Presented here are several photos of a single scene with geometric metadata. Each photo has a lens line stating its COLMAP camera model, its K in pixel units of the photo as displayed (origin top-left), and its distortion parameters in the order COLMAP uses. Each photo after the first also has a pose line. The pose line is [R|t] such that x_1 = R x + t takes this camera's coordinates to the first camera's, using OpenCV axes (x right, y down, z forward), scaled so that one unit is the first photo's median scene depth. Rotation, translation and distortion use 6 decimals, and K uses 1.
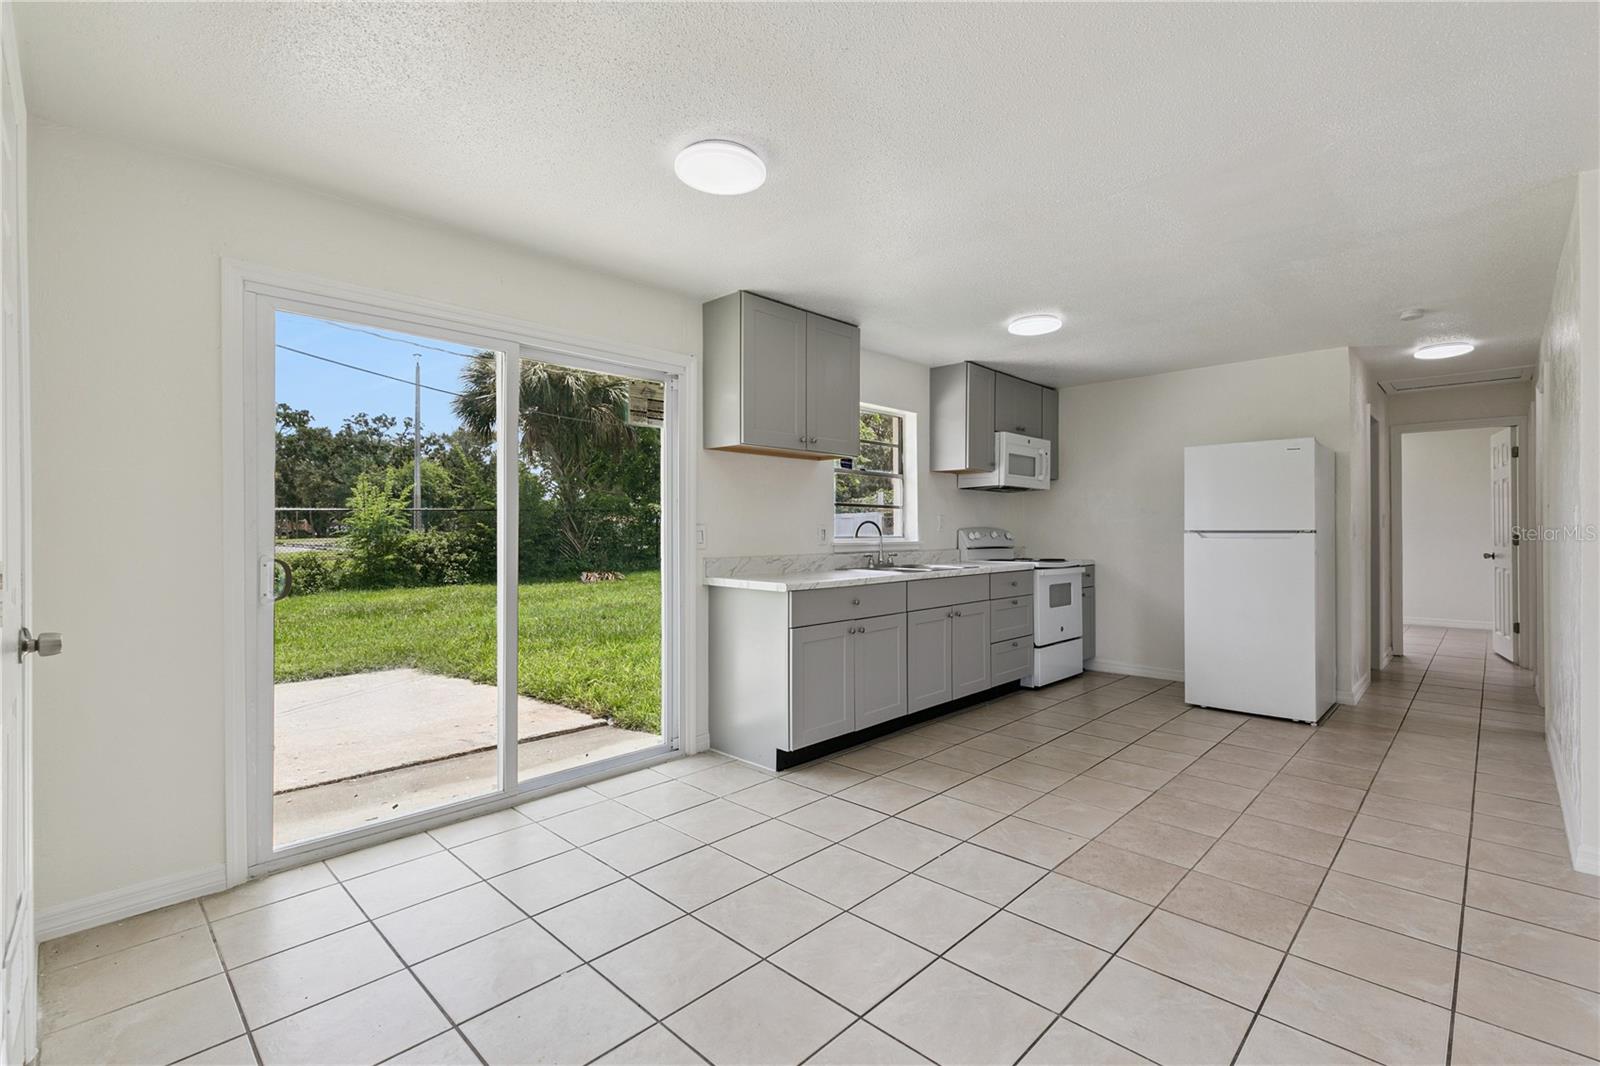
lens RADIAL K [[719.0, 0, 807.4], [0, 719.0, 529.2], [0, 0, 1]] dist [0.014183, -0.000399]
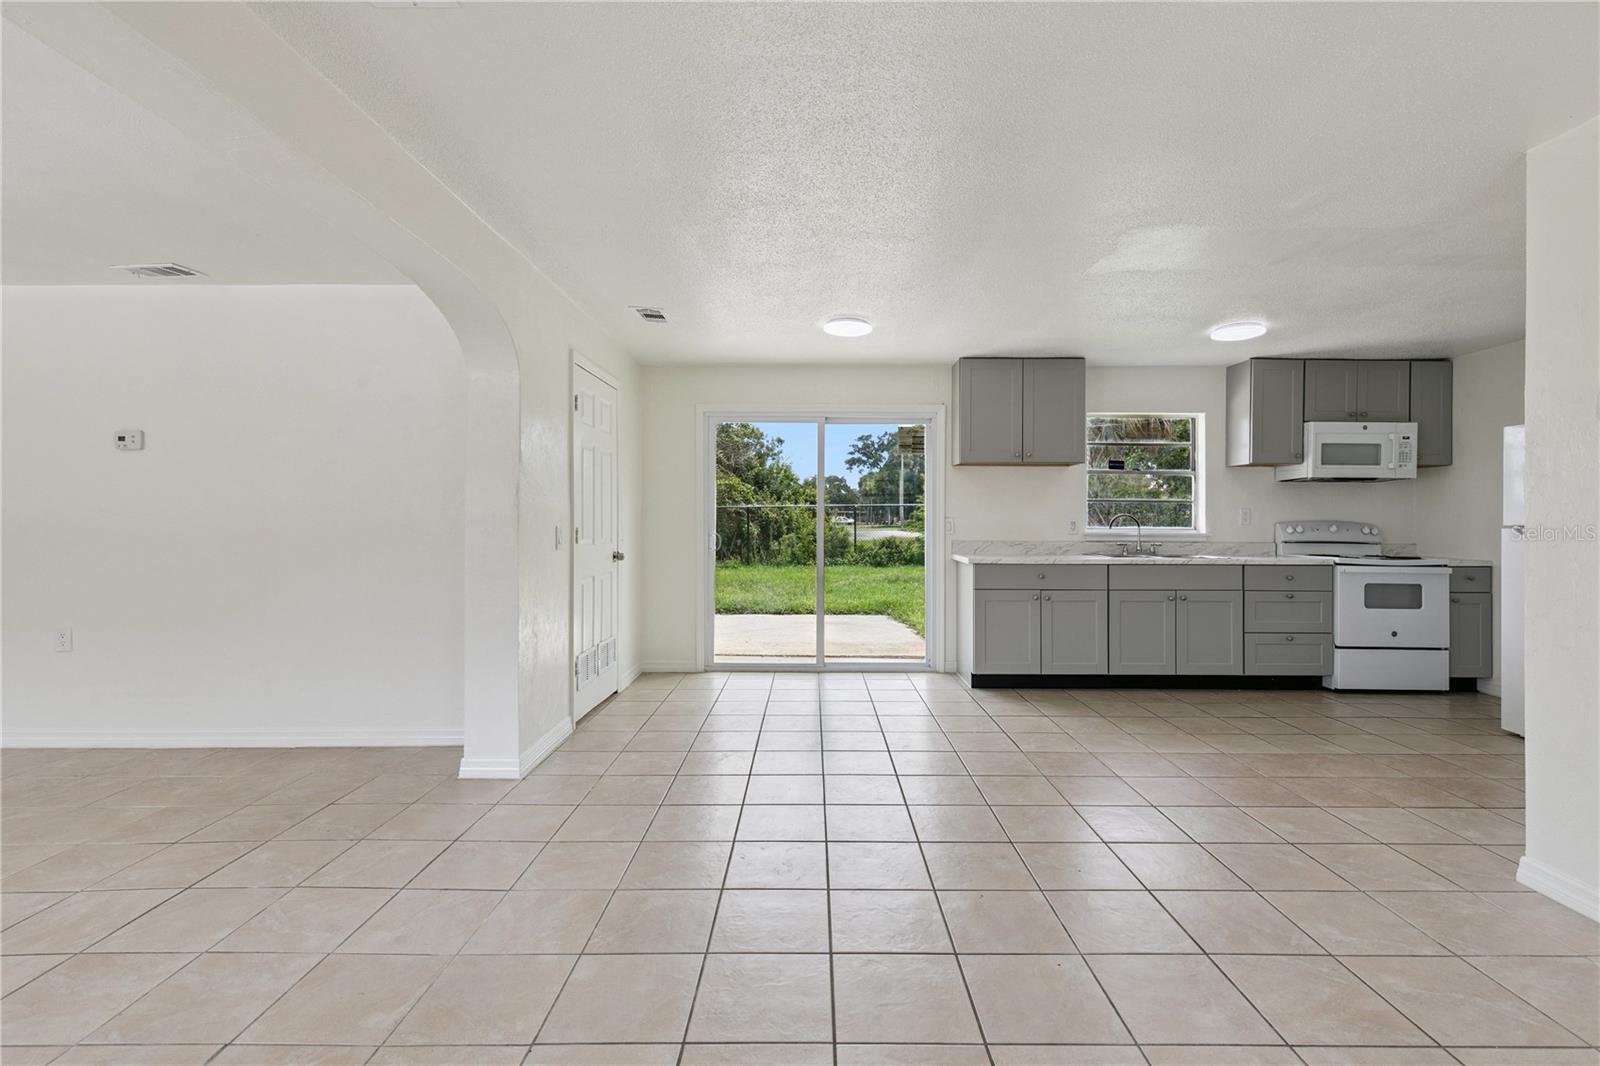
lens RADIAL K [[718.6, 0, 807.8], [0, 718.6, 516.1], [0, 0, 1]] dist [0.002822, -0.000068]
pose [[0.690804, 0.000961, -0.723041, 0.526358], [-0.005548, 0.999977, -0.003972, -0.001522], [0.723021, 0.006755, 0.690793, -0.162332]]
